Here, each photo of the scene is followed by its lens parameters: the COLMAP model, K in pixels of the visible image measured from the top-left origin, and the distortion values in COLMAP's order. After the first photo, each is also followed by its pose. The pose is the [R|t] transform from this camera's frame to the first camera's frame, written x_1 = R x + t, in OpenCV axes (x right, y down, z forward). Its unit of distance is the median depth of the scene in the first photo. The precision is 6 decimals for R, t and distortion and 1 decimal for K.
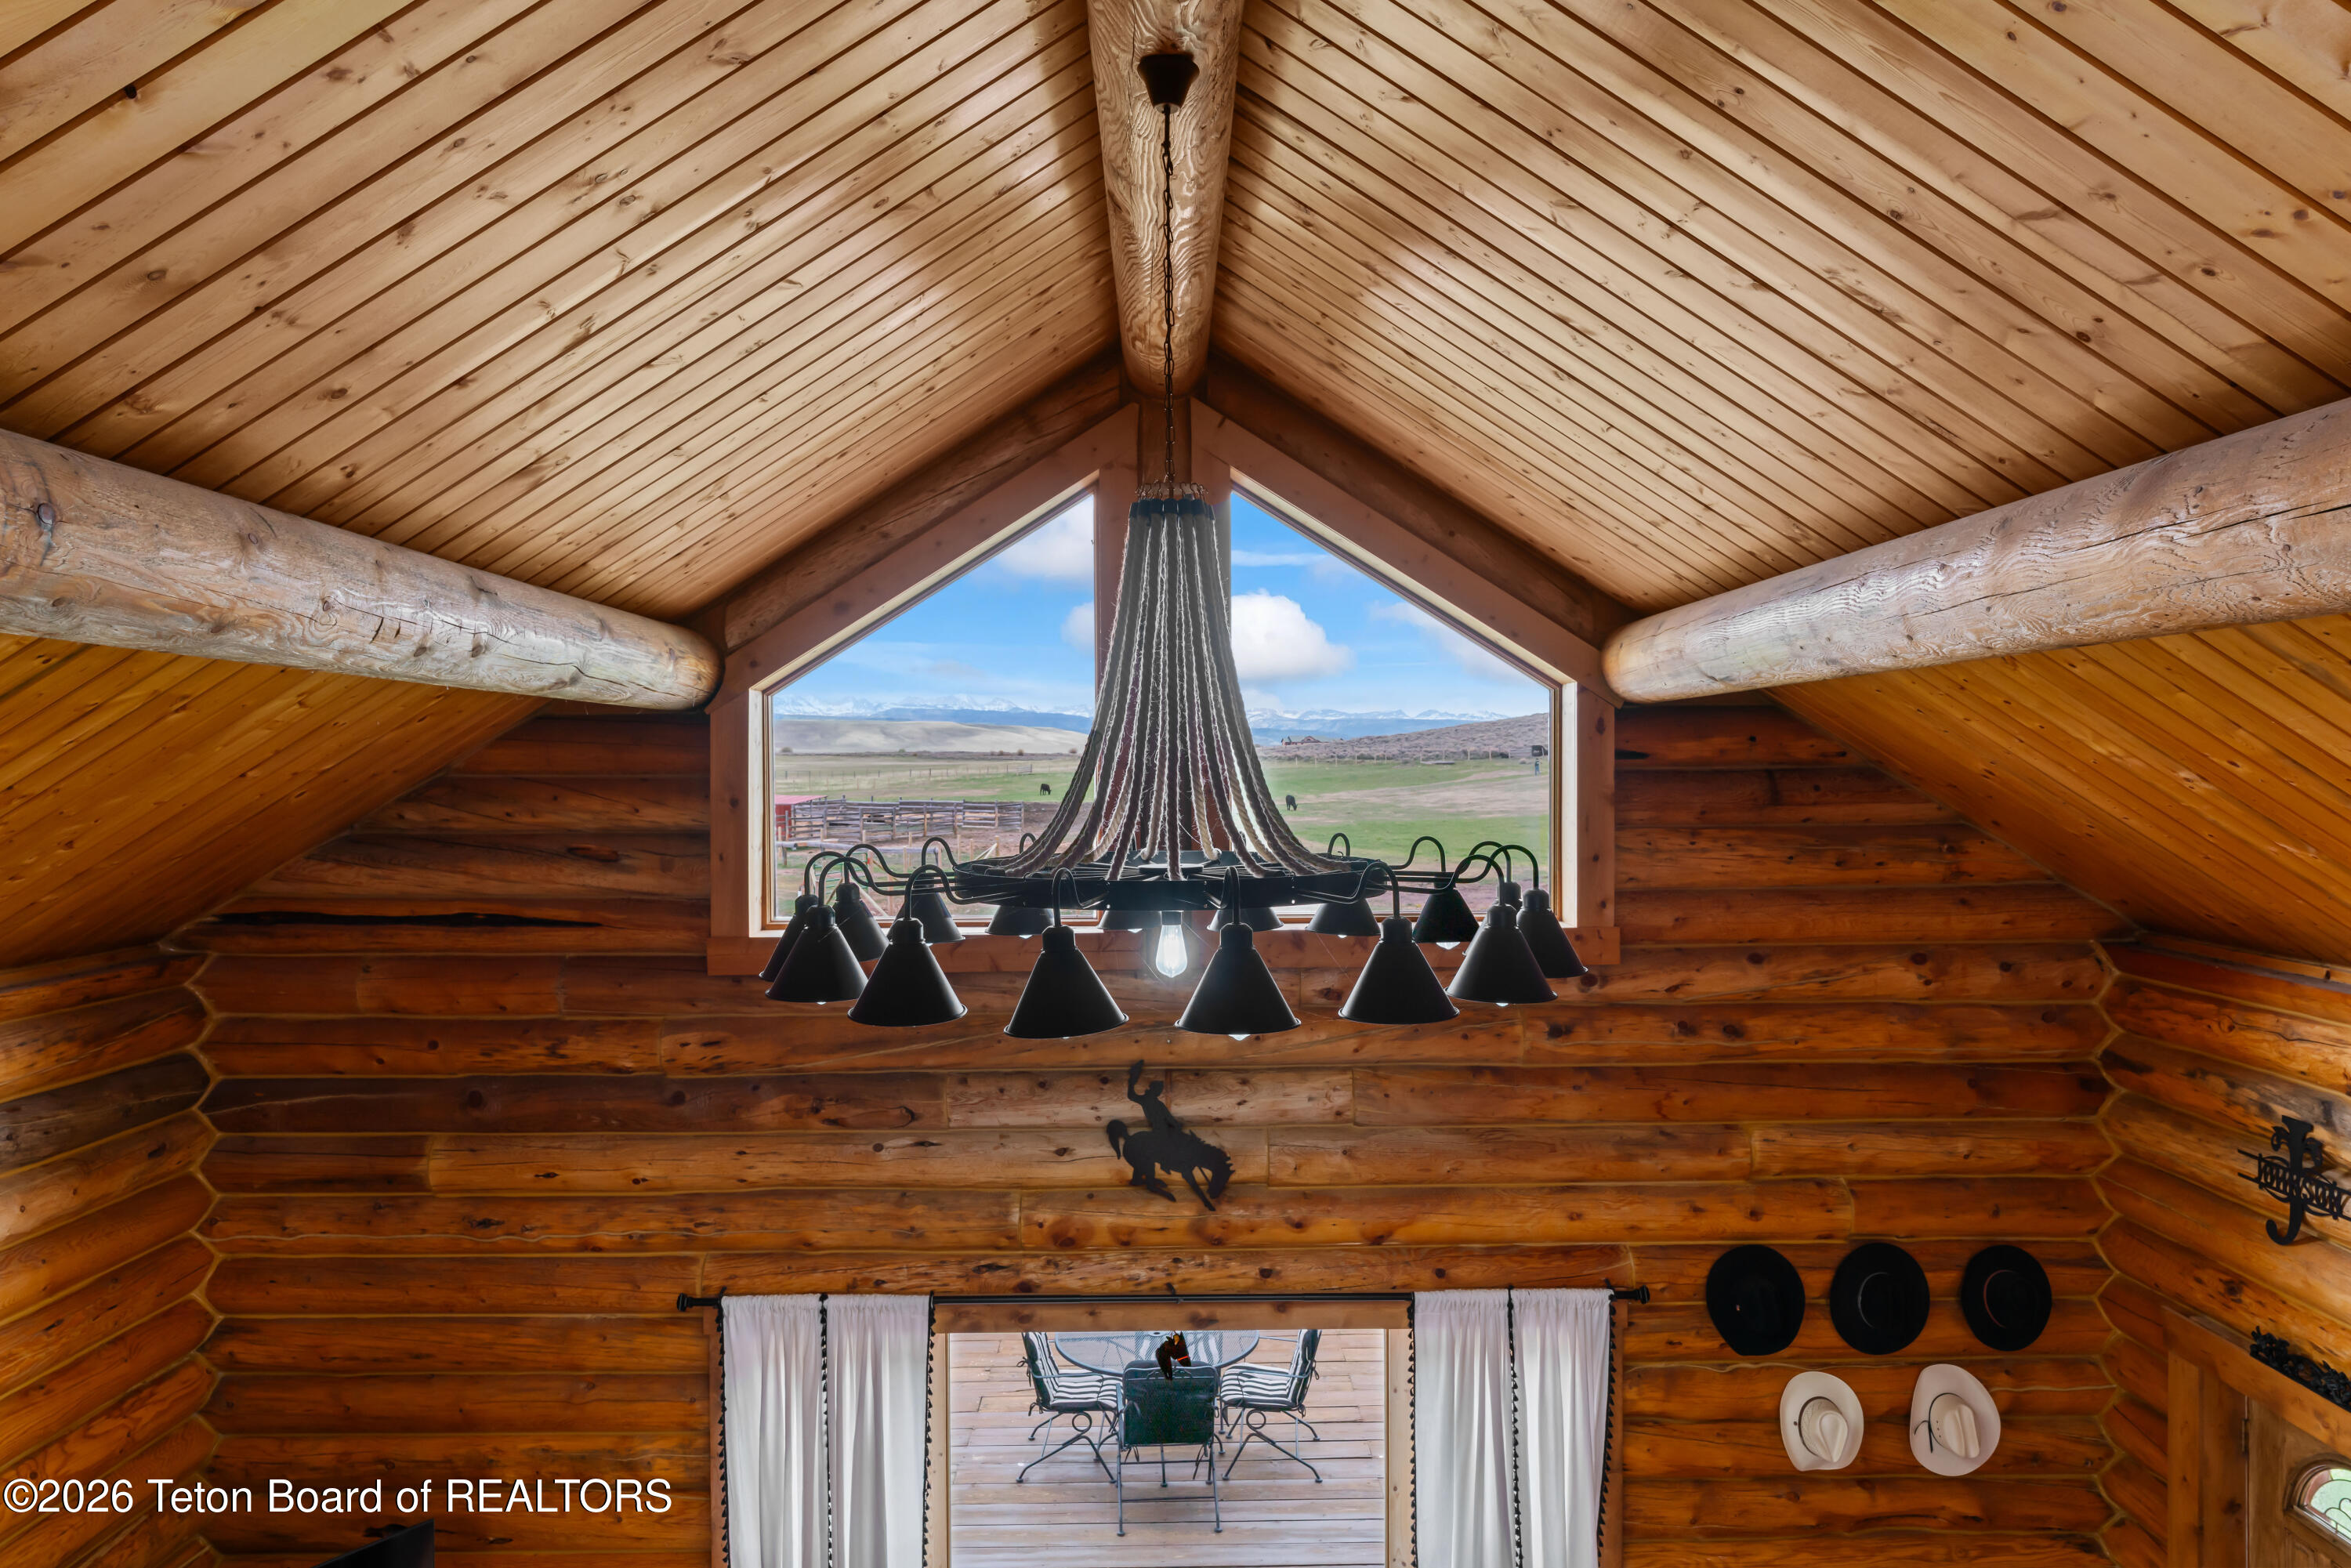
lens RADIAL K [[1425.5, 0, 1171.0], [0, 1425.5, 790.0], [0, 0, 1]] dist [-0.002149, 0.011891]
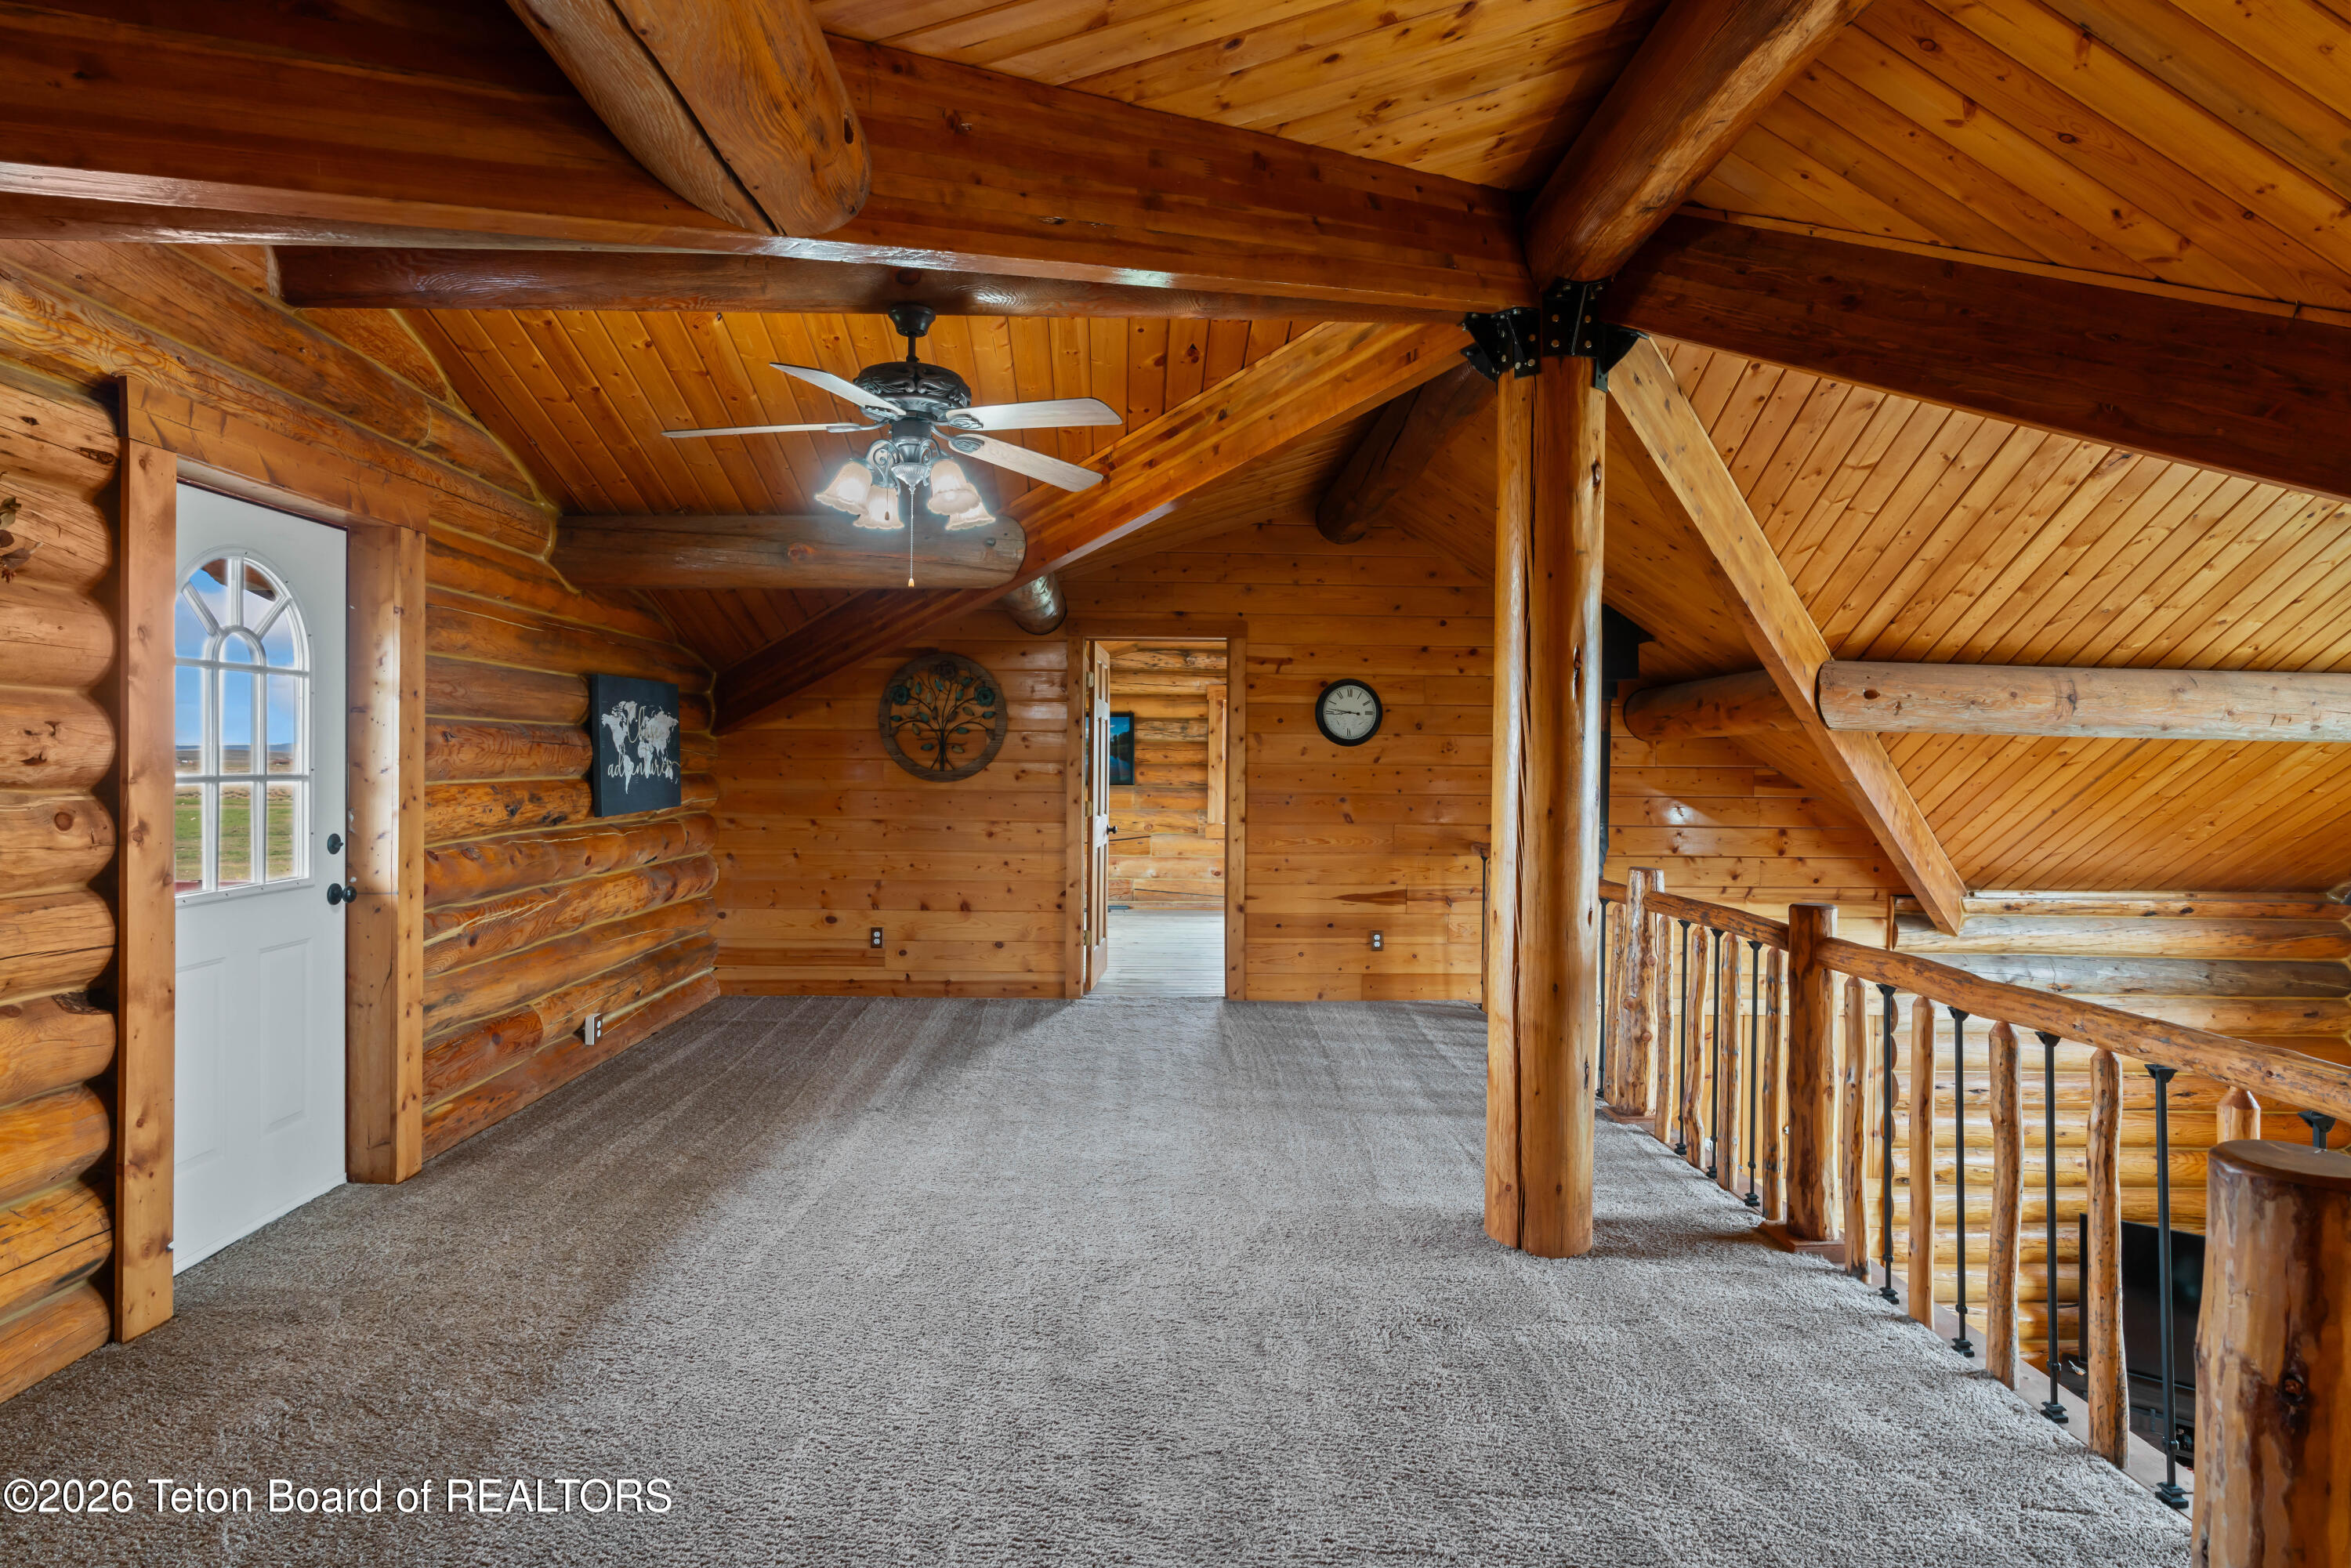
lens RADIAL K [[1285.6, 0, 1188.2], [0, 1285.6, 794.1], [0, 0, 1]] dist [0.000737, 0.003705]
pose [[0.036937, 0.013173, -0.999231, 0.715565], [-0.022372, 0.999673, 0.012352, 0.004512], [0.999067, 0.021898, 0.037219, -0.363361]]
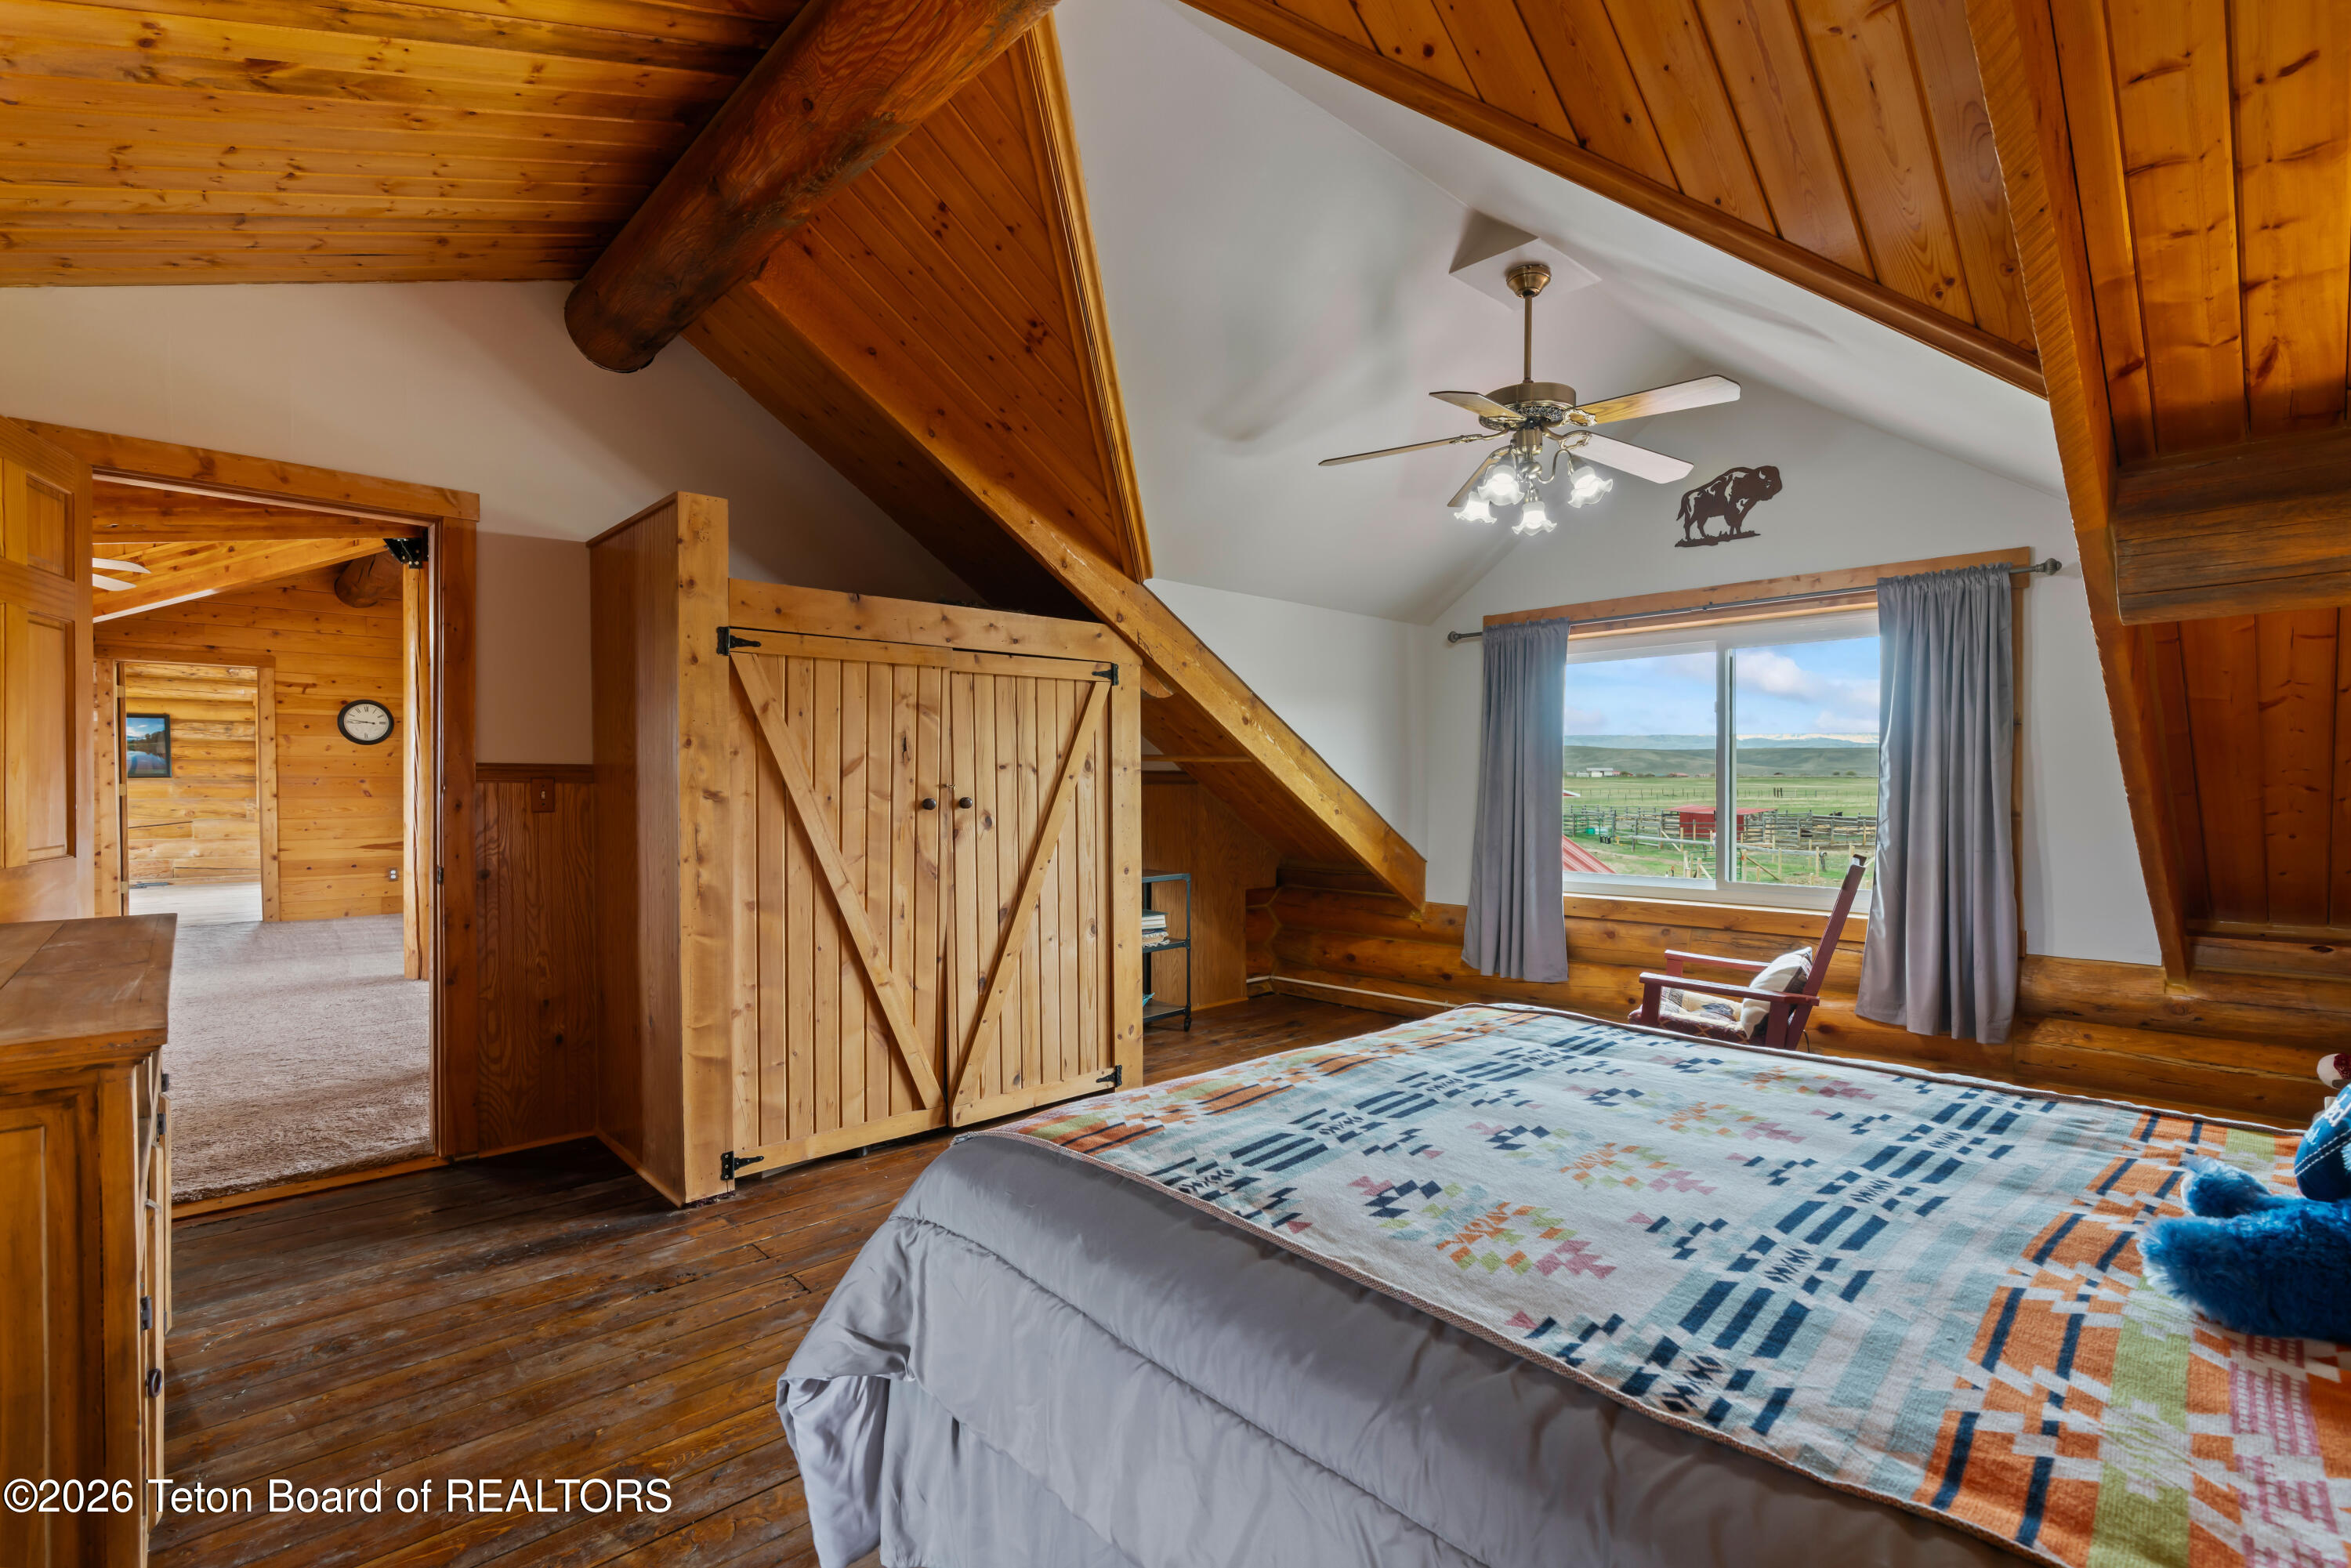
lens RADIAL K [[1063.3, 0, 1173.0], [0, 1063.3, 801.3], [0, 0, 1]] dist [-0.016559, 0.007966]
pose [[0.683416, 0.014572, -0.729884, 1.453268], [-0.009369, 0.999893, 0.011191, 0.025465], [0.729969, -0.000810, 0.683480, -0.352723]]
